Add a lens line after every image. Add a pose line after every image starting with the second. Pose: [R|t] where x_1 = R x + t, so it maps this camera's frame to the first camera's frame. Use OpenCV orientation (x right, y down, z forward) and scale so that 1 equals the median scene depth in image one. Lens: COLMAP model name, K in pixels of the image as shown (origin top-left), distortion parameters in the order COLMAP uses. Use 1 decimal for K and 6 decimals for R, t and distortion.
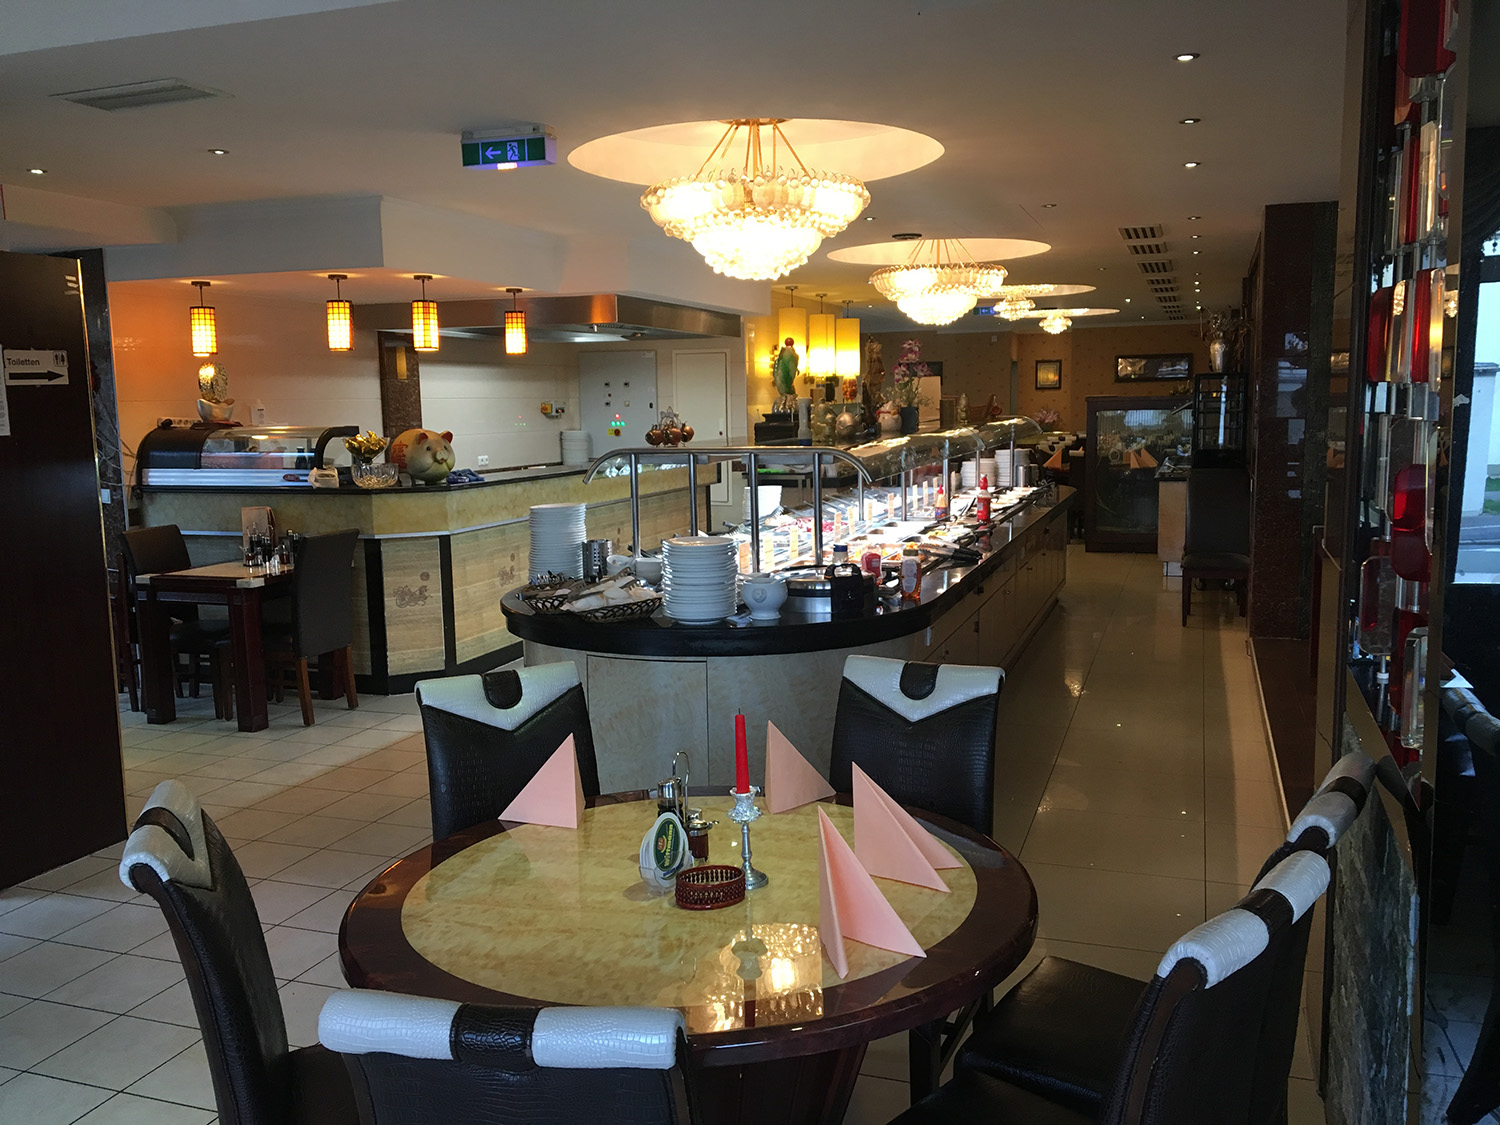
lens RADIAL K [[1270.7, 0, 749.4], [0, 1270.7, 573.3], [0, 0, 1]] dist [0.000312, -0.008148]
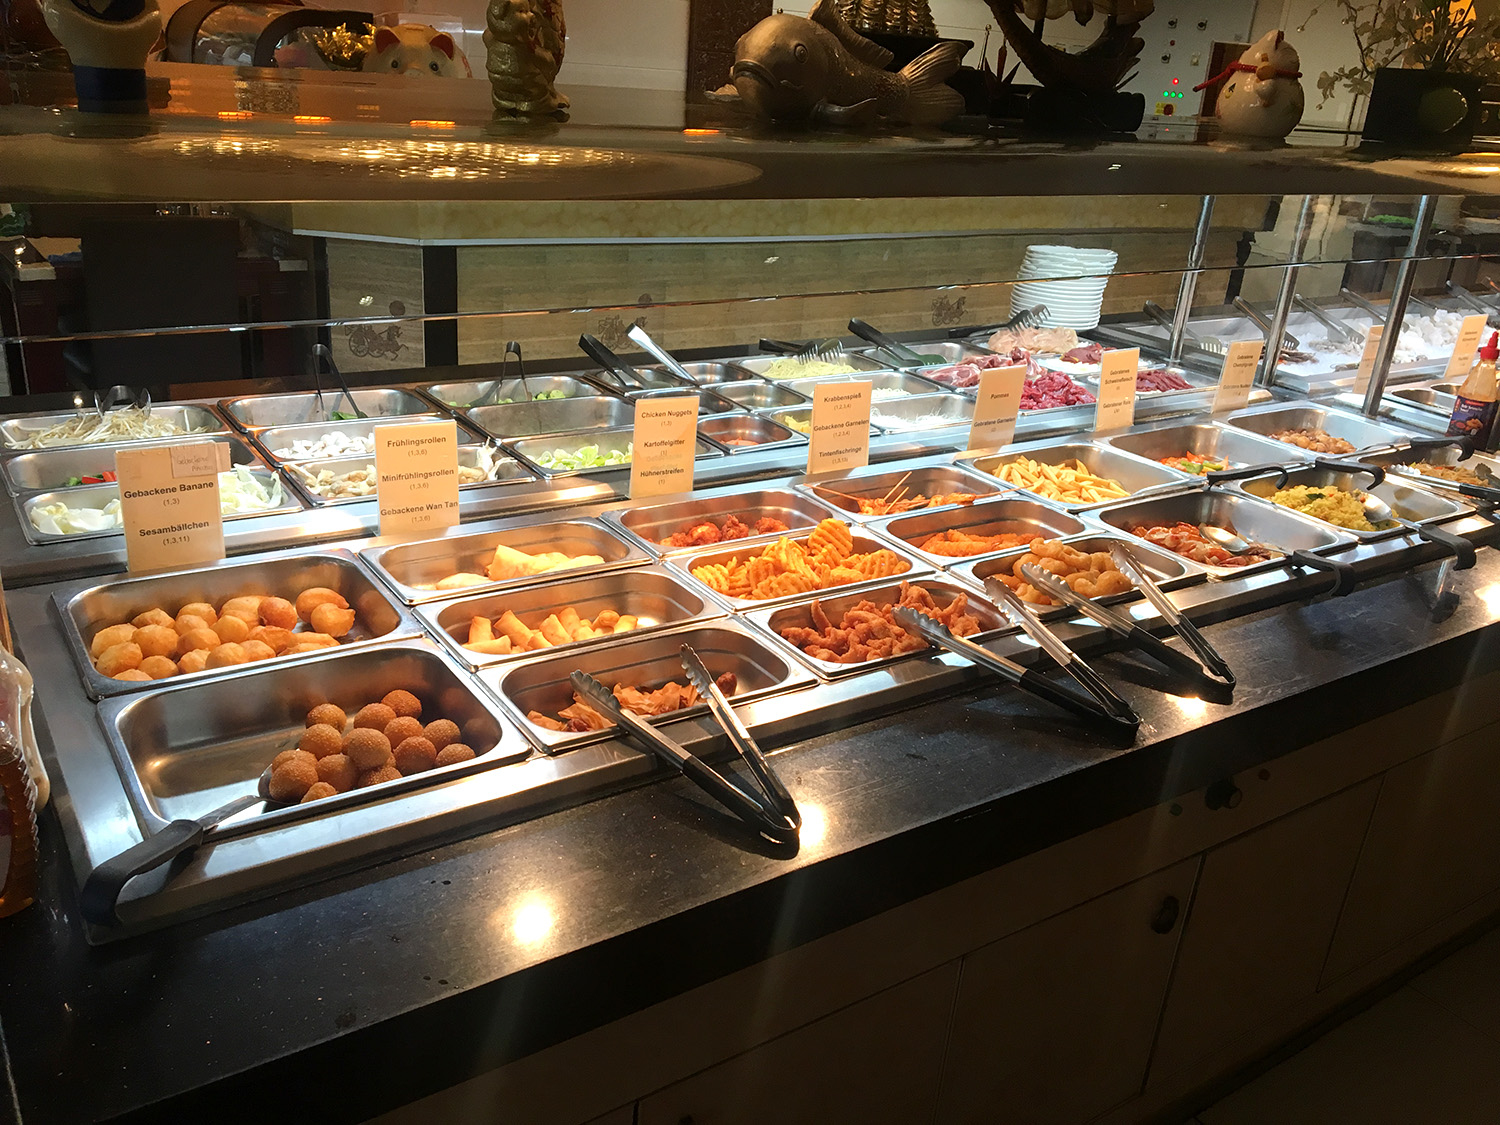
lens RADIAL K [[1270.7, 0, 749.4], [0, 1270.7, 573.3], [0, 0, 1]] dist [0.000312, -0.008148]
pose [[0.794628, 0.306149, -0.524251, 0.187140], [-0.171240, 0.941503, 0.290257, -0.073731], [0.582446, -0.140874, 0.800569, 0.605862]]
